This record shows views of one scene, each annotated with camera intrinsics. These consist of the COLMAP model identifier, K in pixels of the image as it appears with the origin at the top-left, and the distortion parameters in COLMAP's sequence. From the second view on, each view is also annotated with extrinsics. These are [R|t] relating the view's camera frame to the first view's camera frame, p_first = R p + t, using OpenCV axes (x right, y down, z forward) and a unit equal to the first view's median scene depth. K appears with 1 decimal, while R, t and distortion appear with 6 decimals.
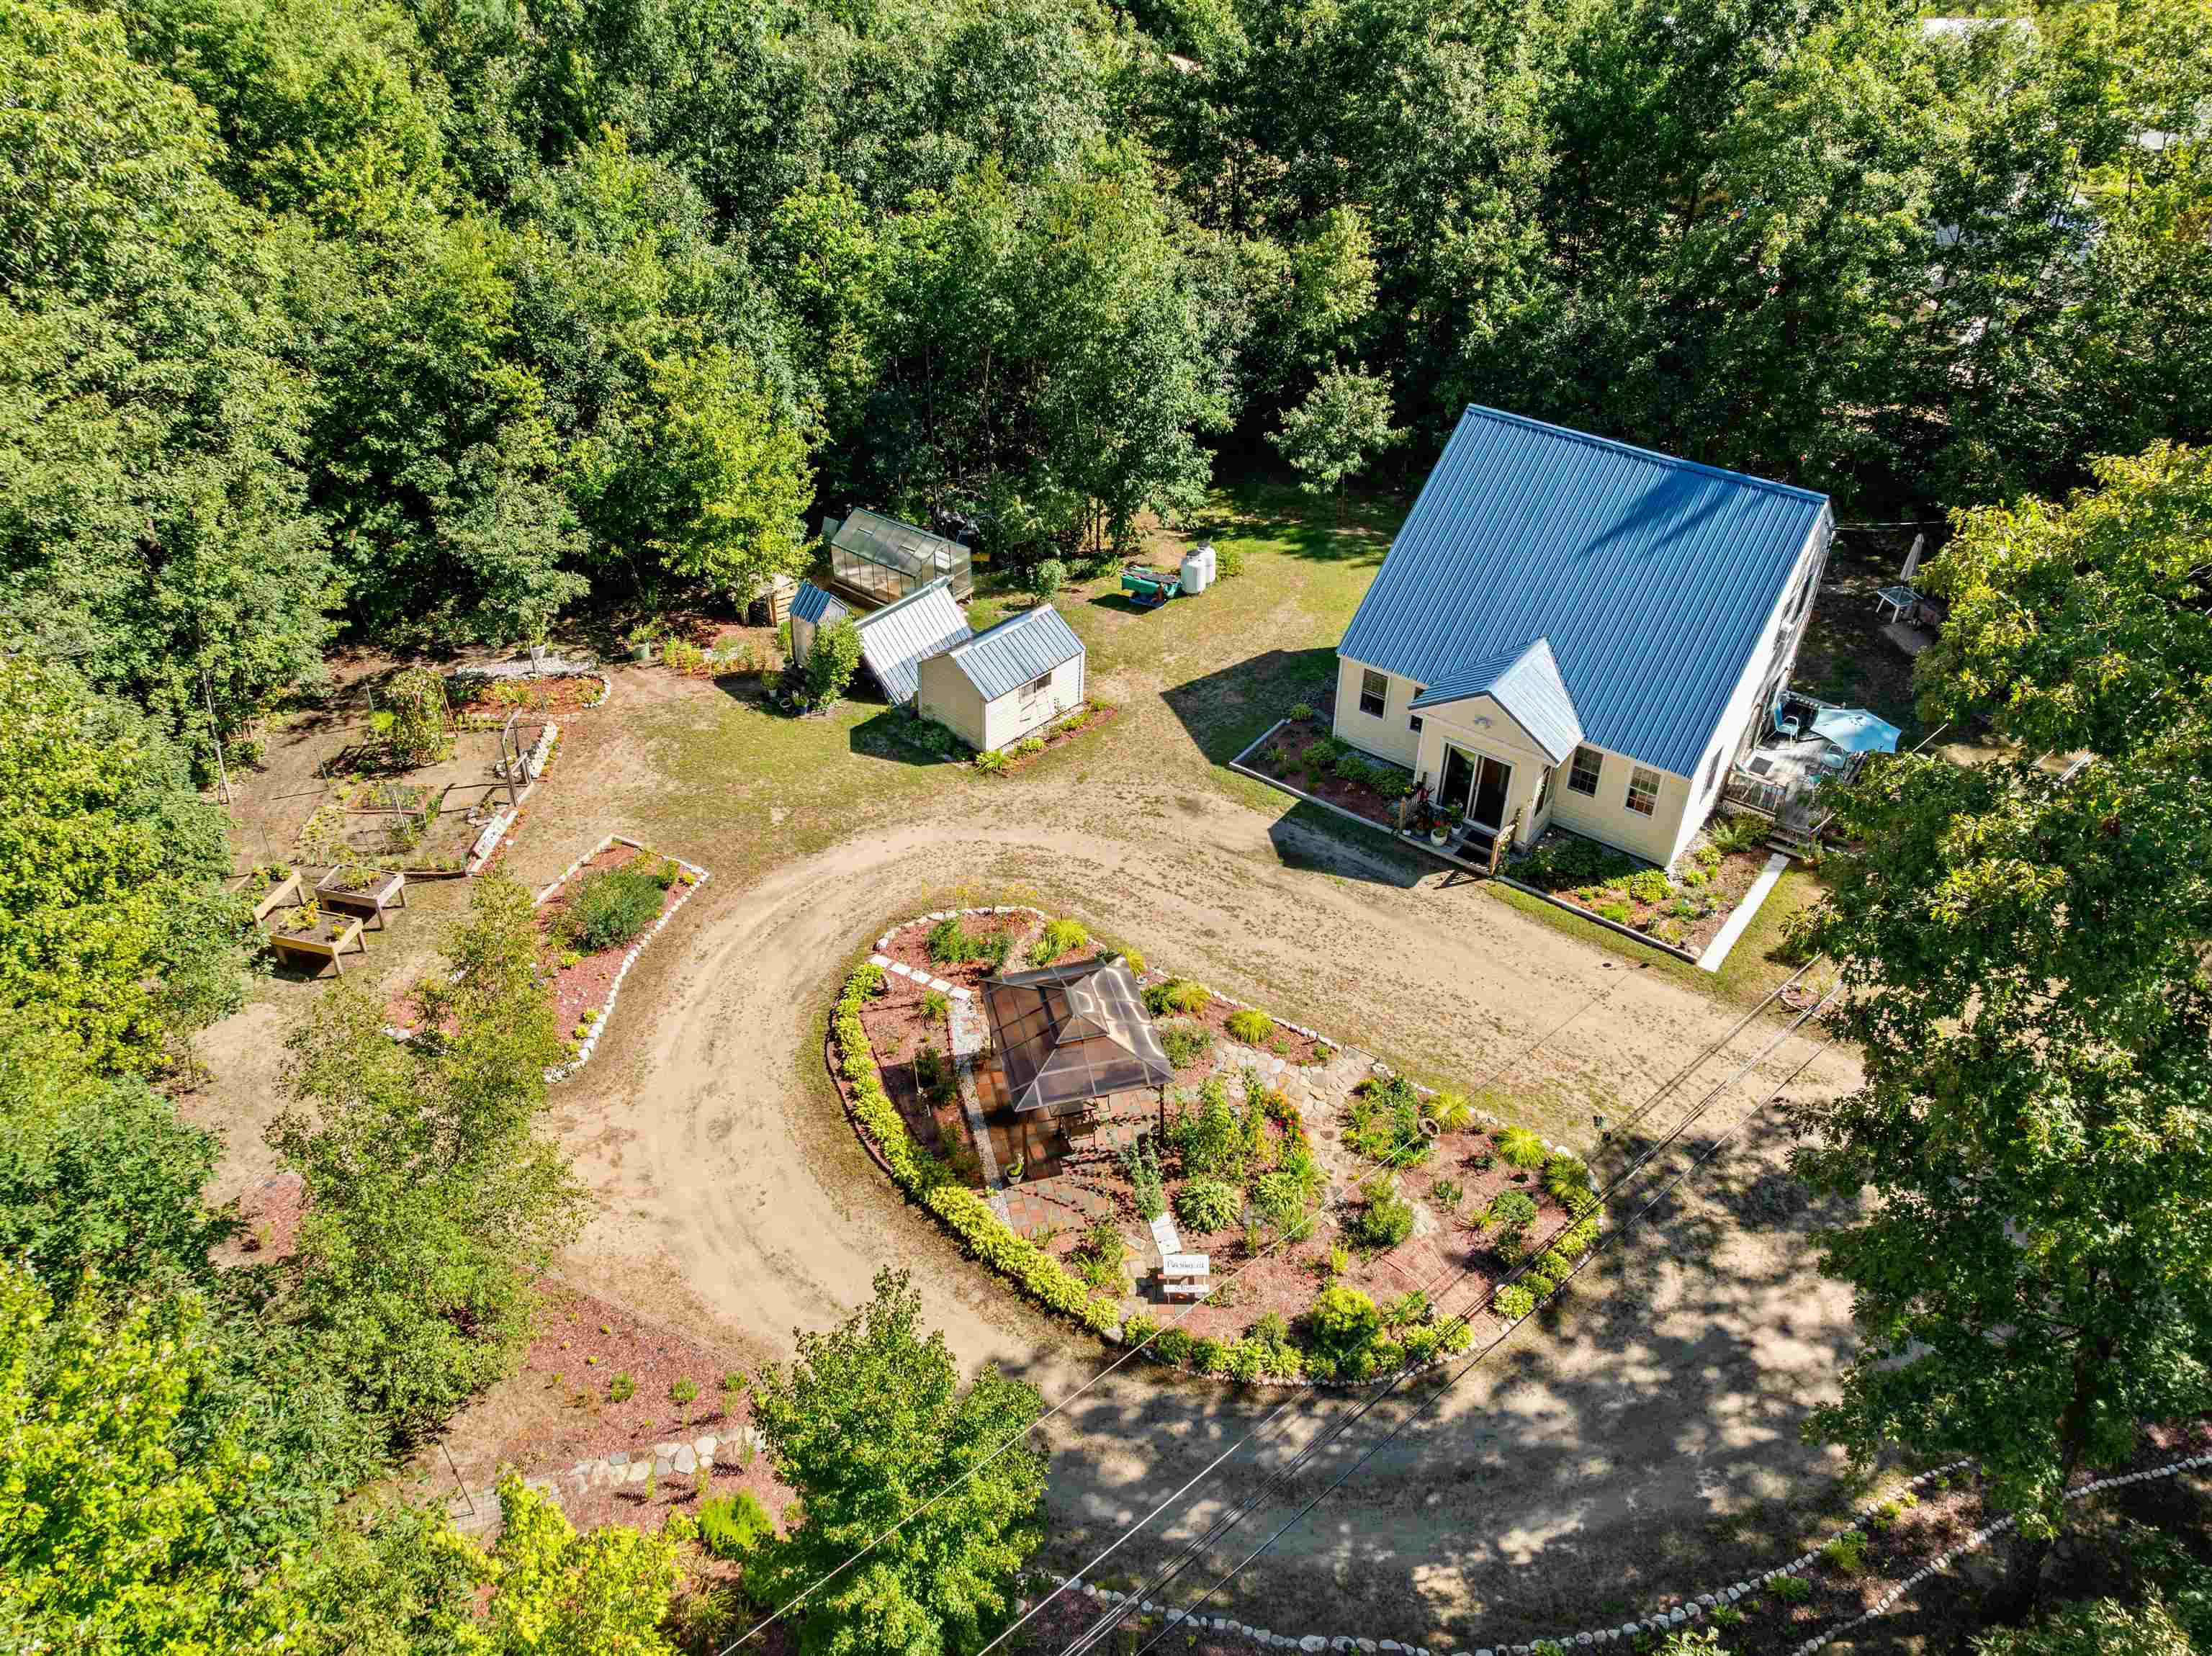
lens RADIAL K [[1559.7, 0, 1114.9], [0, 1559.7, 809.0], [0, 0, 1]] dist [-0.042503, 0.014765]
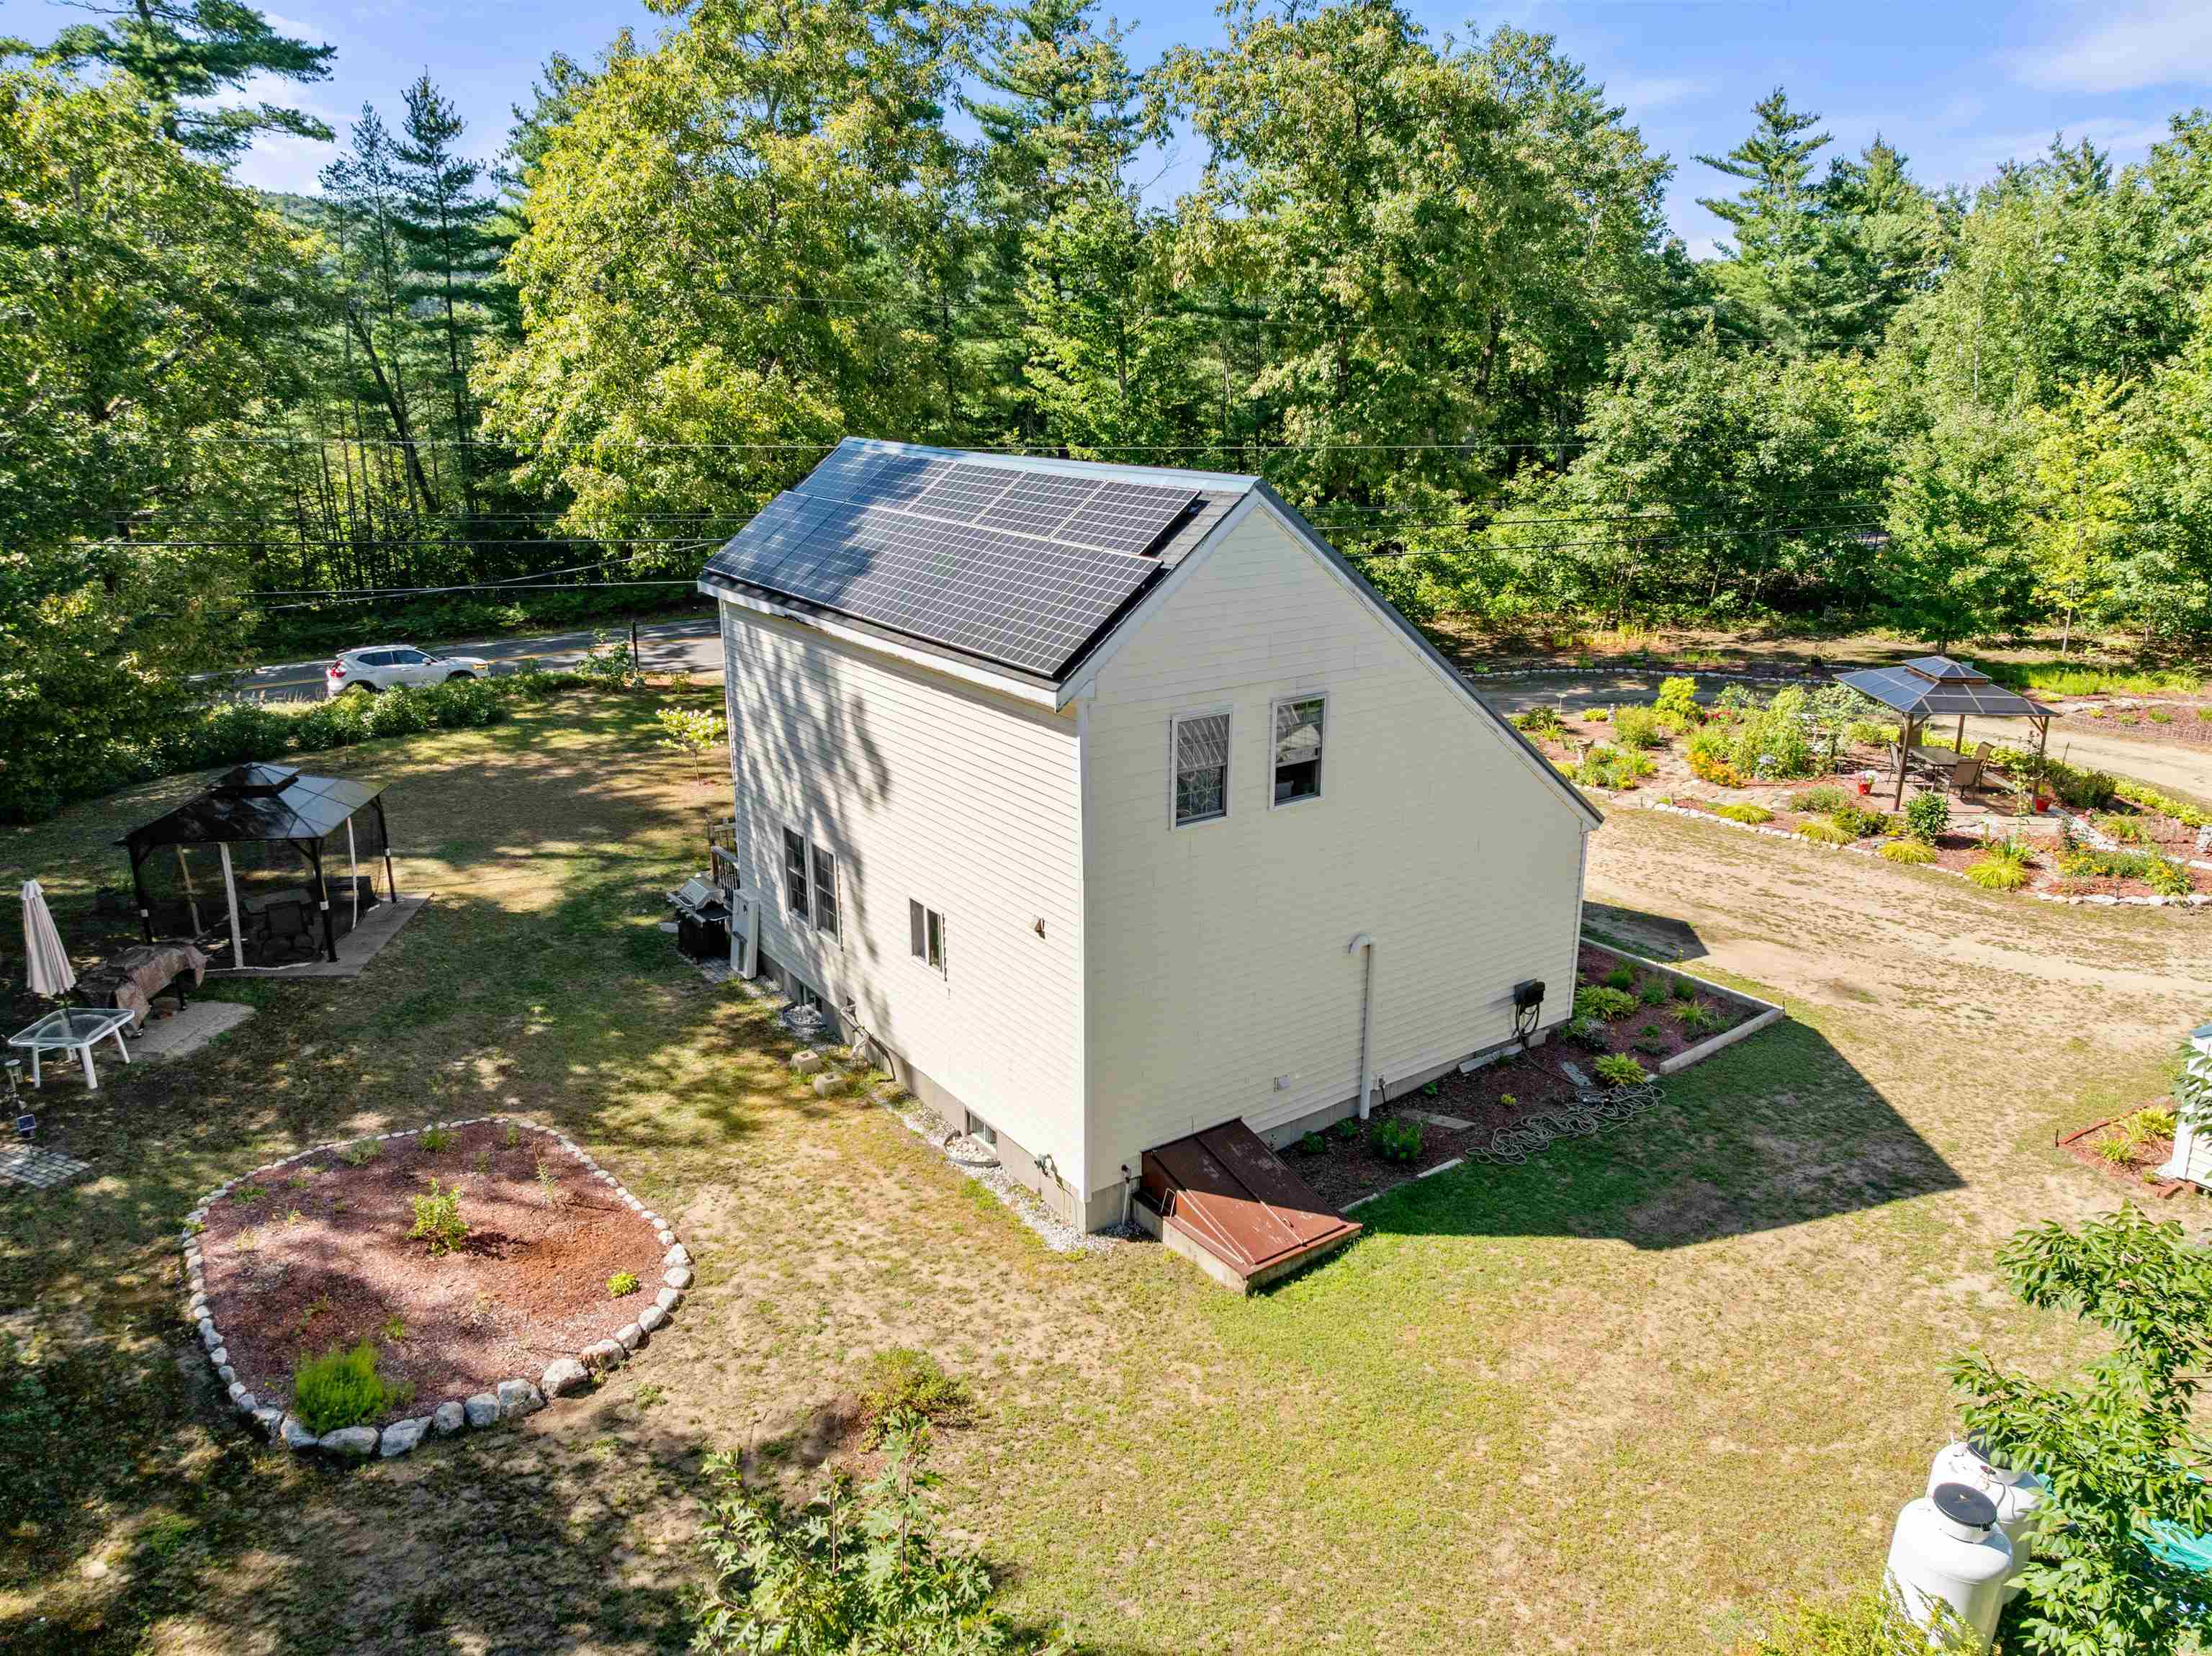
lens RADIAL K [[1559.7, 0, 1100.0], [0, 1559.7, 811.8], [0, 0, 1]] dist [-0.042503, 0.014765]
pose [[-0.951444, -0.092304, 0.293658, 0.148986], [0.176990, 0.616484, 0.767217, -0.527890], [-0.251853, 0.781939, -0.570213, 1.331107]]
